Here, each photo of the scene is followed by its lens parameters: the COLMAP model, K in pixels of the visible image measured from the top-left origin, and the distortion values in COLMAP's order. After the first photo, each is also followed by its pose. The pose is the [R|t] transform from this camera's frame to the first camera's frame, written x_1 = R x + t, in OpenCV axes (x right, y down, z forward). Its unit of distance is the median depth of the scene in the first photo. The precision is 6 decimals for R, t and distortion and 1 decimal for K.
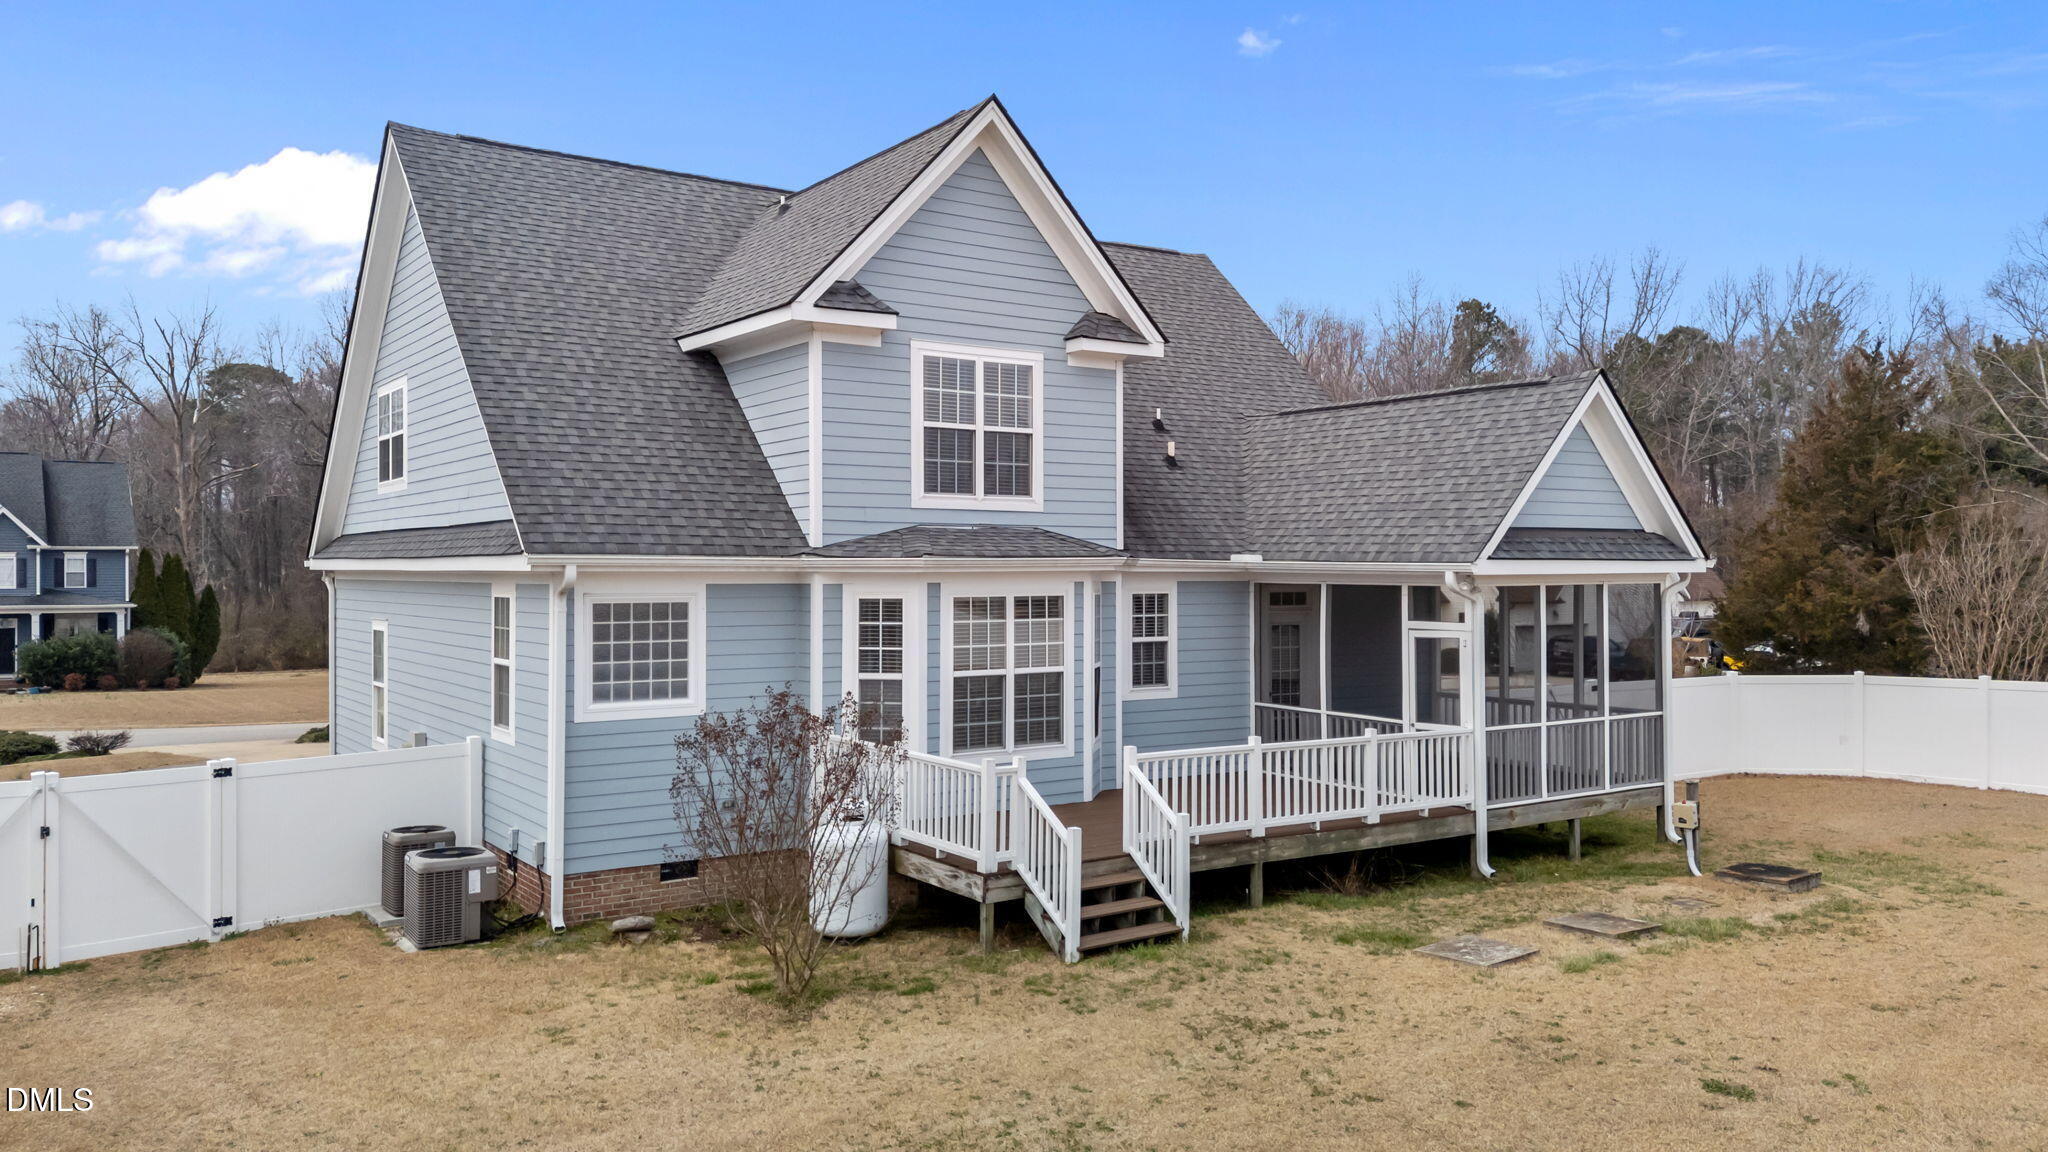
lens RADIAL K [[1494.8, 0, 1033.5], [0, 1494.8, 582.8], [0, 0, 1]] dist [0.079658, -0.083899]
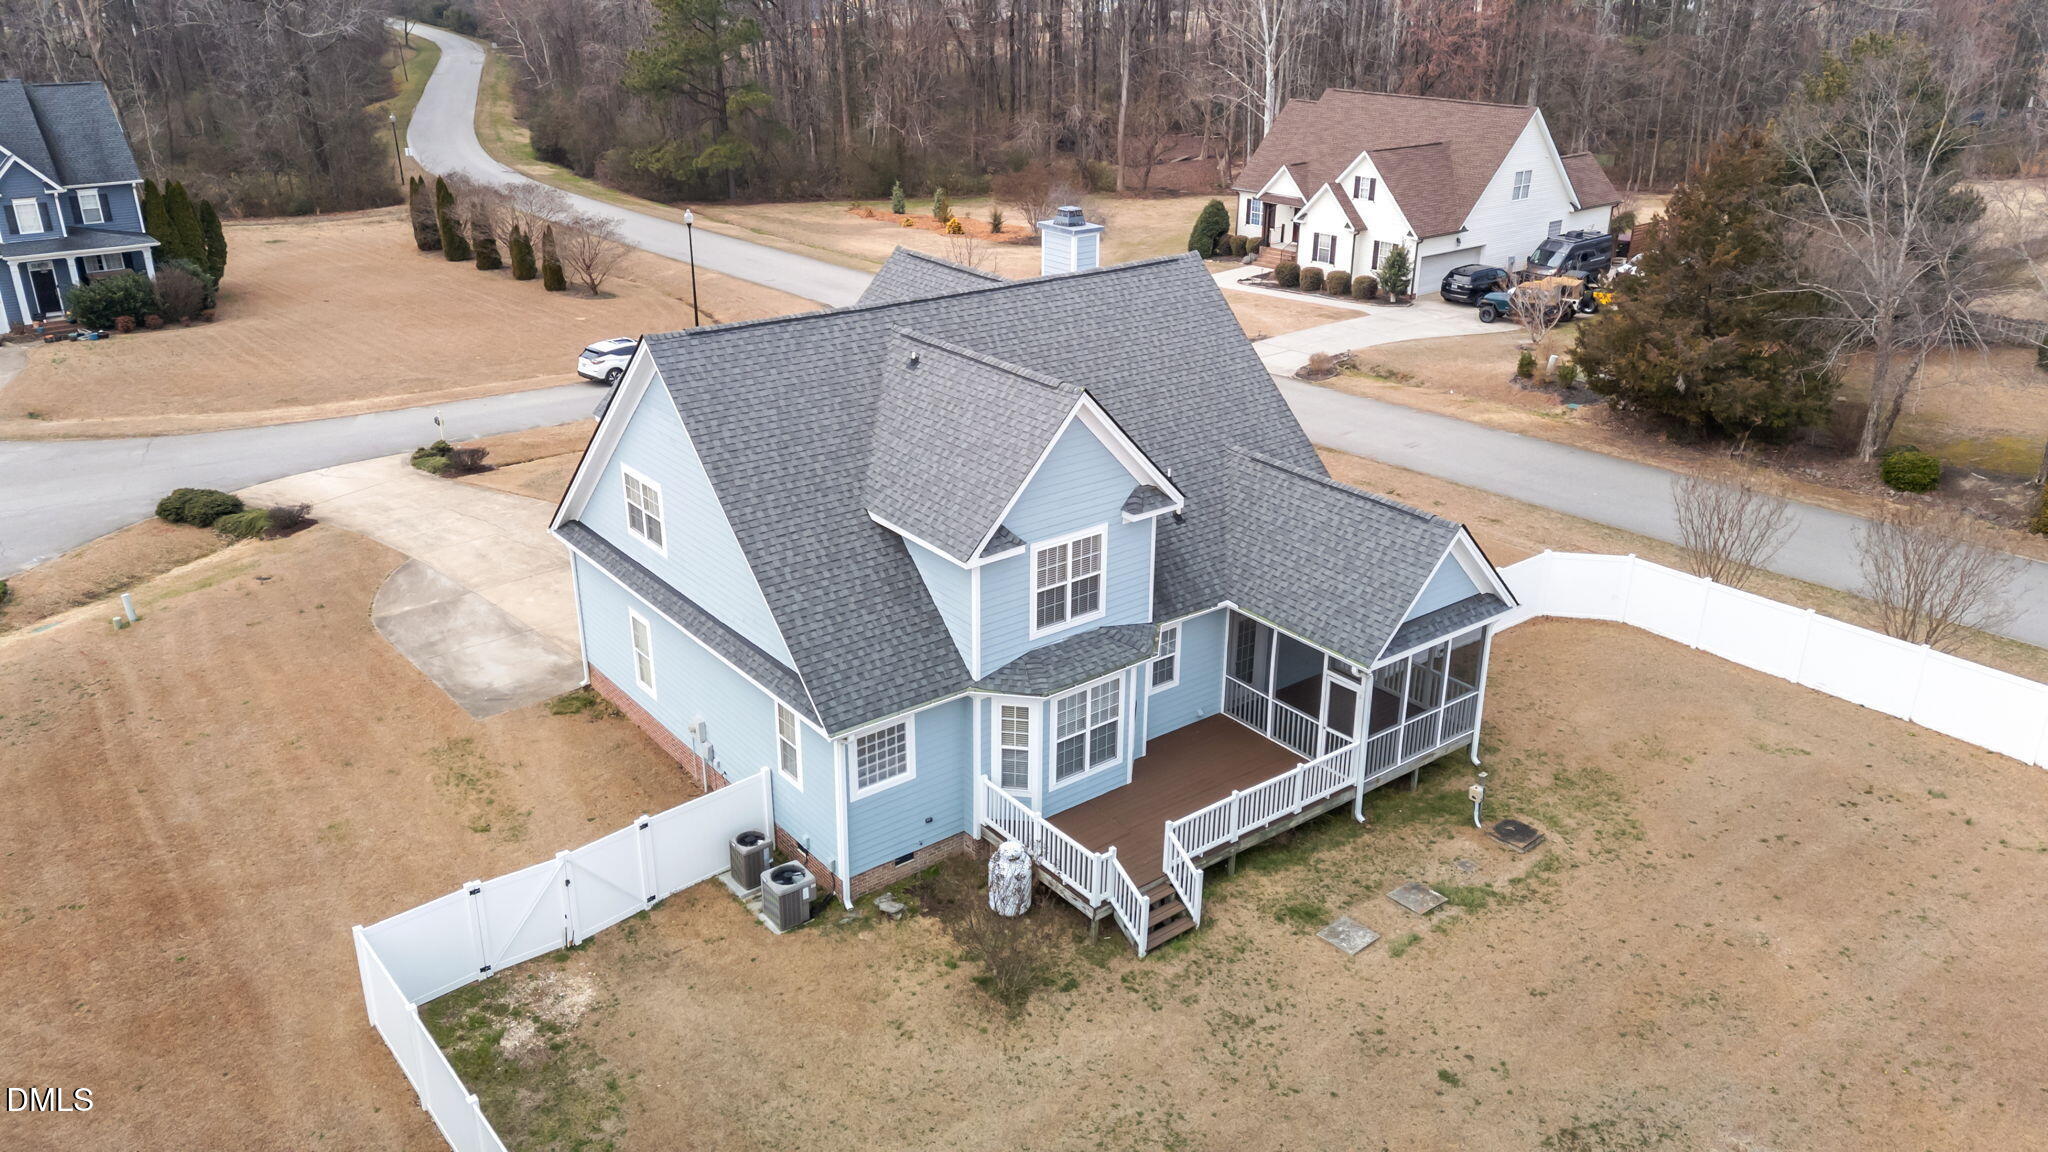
lens RADIAL K [[1494.8, 0, 1035.5], [0, 1494.8, 563.5], [0, 0, 1]] dist [0.079658, -0.083899]
pose [[0.997964, -0.015380, 0.061905, -0.173523], [-0.008962, 0.927065, 0.374792, -0.730618], [-0.063154, -0.374584, 0.925040, -0.460869]]
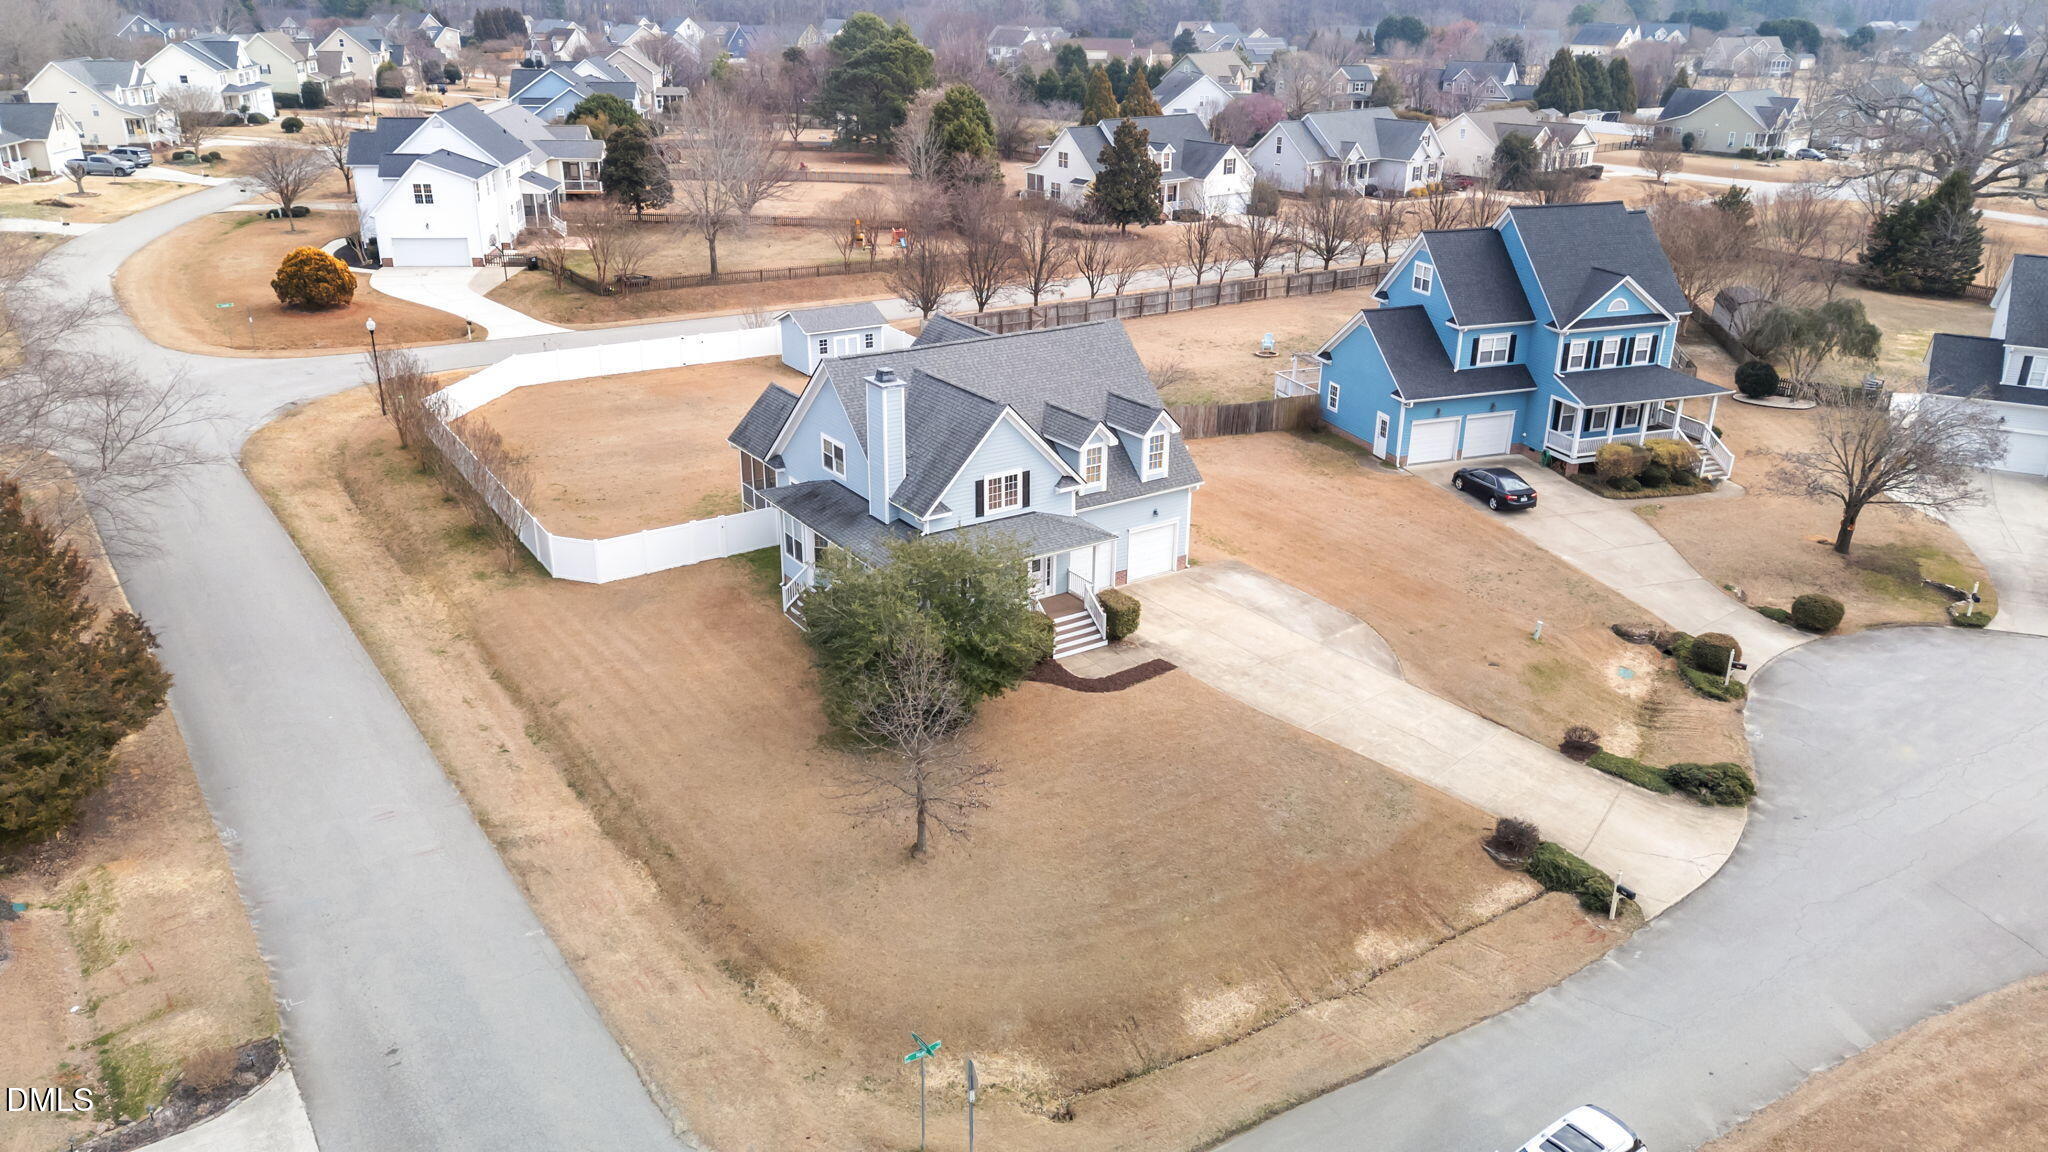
lens RADIAL K [[1494.8, 0, 1015.0], [0, 1494.8, 588.0], [0, 0, 1]] dist [0.079658, -0.083899]
pose [[-0.999776, -0.016497, 0.013249, -0.290843], [-0.010064, 0.921580, 0.388058, -1.174248], [-0.018612, 0.387838, -0.921540, 4.863293]]
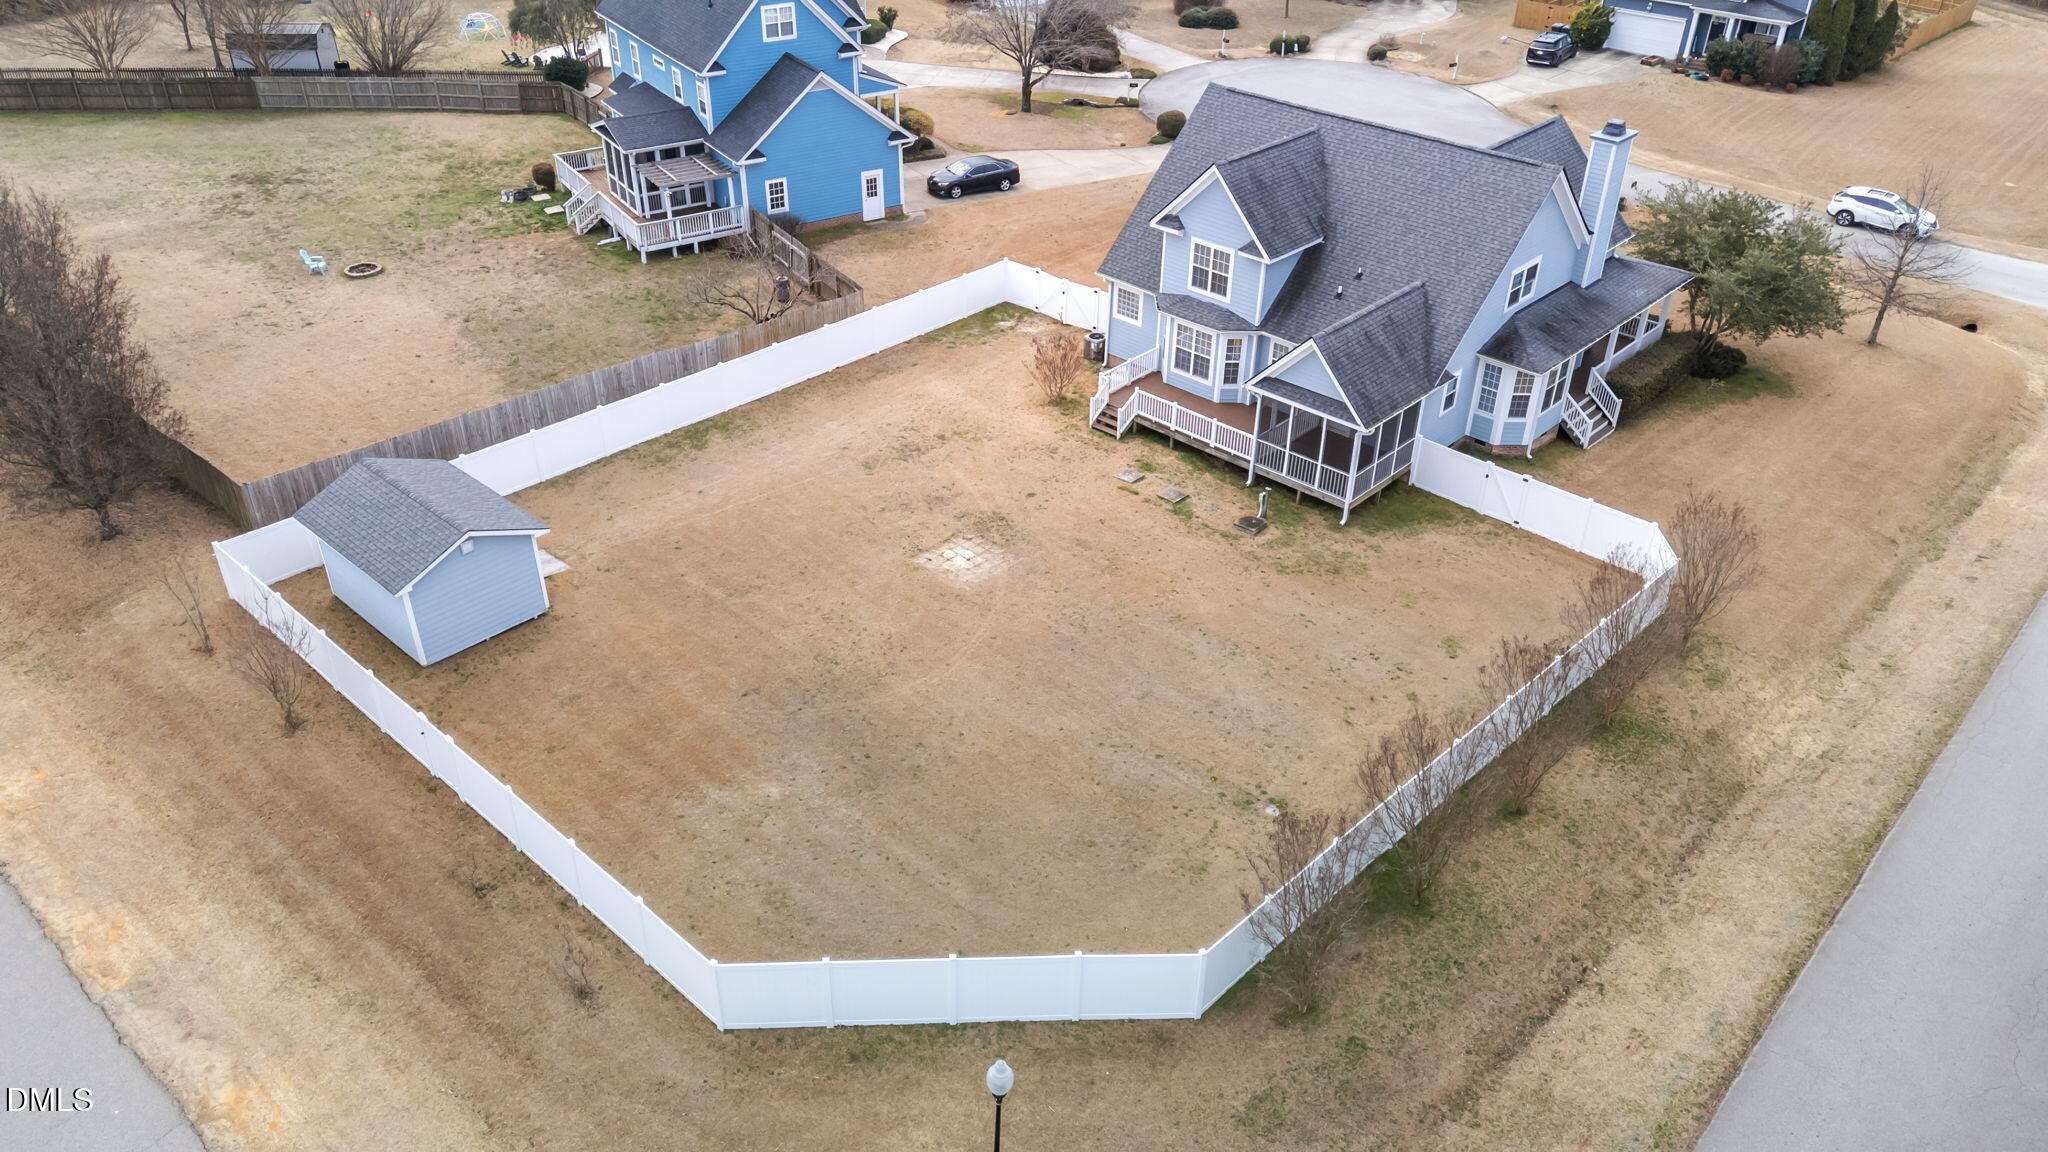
lens RADIAL K [[1494.8, 0, 1027.6], [0, 1494.8, 590.8], [0, 0, 1]] dist [0.079658, -0.083899]
pose [[0.207176, 0.543043, -0.813746, 2.698860], [-0.016058, 0.833568, 0.552183, -1.231502], [0.978172, -0.101332, 0.181416, 0.053249]]
